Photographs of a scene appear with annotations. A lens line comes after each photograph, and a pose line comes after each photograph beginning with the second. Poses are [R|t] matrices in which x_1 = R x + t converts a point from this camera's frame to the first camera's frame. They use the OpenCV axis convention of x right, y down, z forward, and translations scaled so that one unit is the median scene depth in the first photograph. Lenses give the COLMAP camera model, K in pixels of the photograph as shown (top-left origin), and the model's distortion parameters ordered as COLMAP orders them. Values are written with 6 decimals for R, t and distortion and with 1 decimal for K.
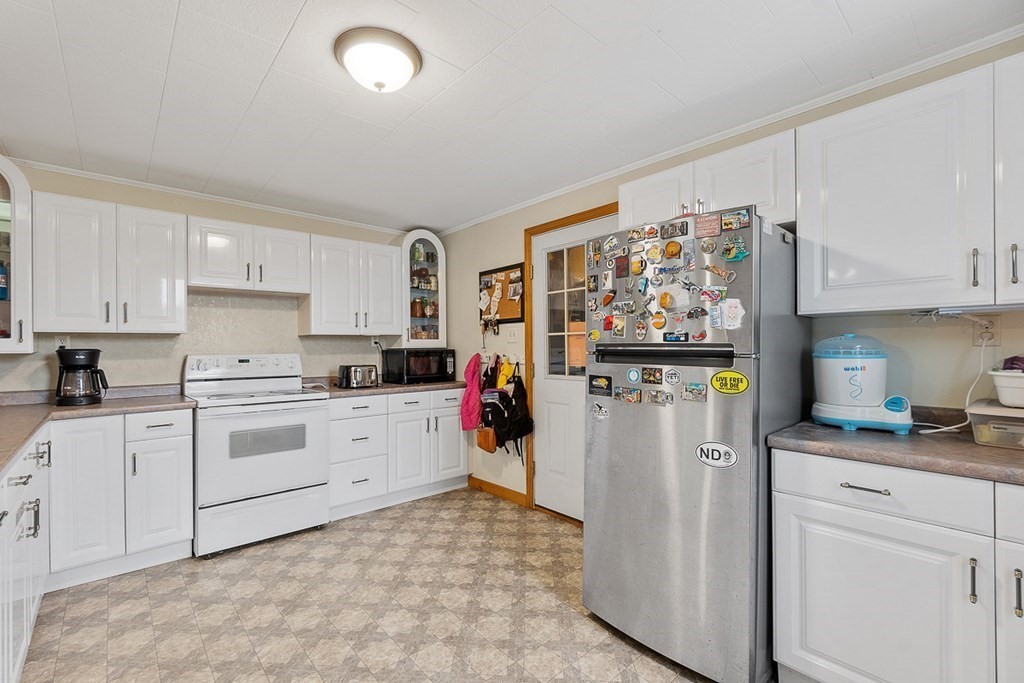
lens RADIAL K [[438.5, 0, 500.0], [0, 438.5, 342.1], [0, 0, 1]] dist [0.000334, -0.006458]
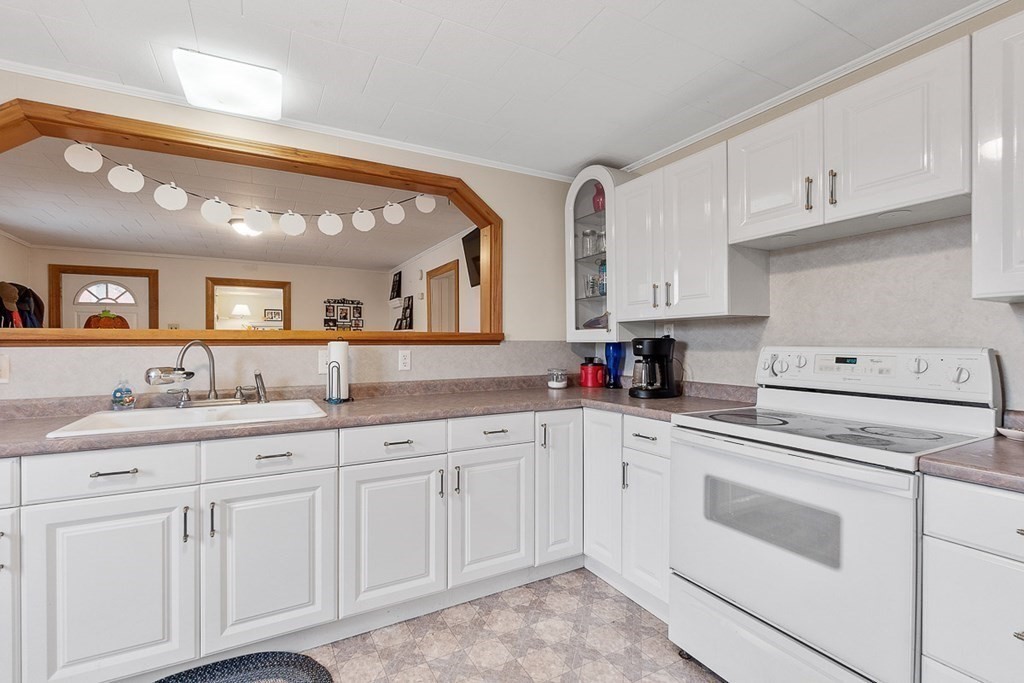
lens RADIAL K [[457.9, 0, 504.9], [0, 457.9, 343.9], [0, 0, 1]] dist [-0.002483, -0.001182]
pose [[-0.224978, 0.010408, -0.974308, 0.054867], [0.015289, 0.999858, 0.007151, 0.014295], [0.974244, -0.013287, -0.225106, 0.796524]]
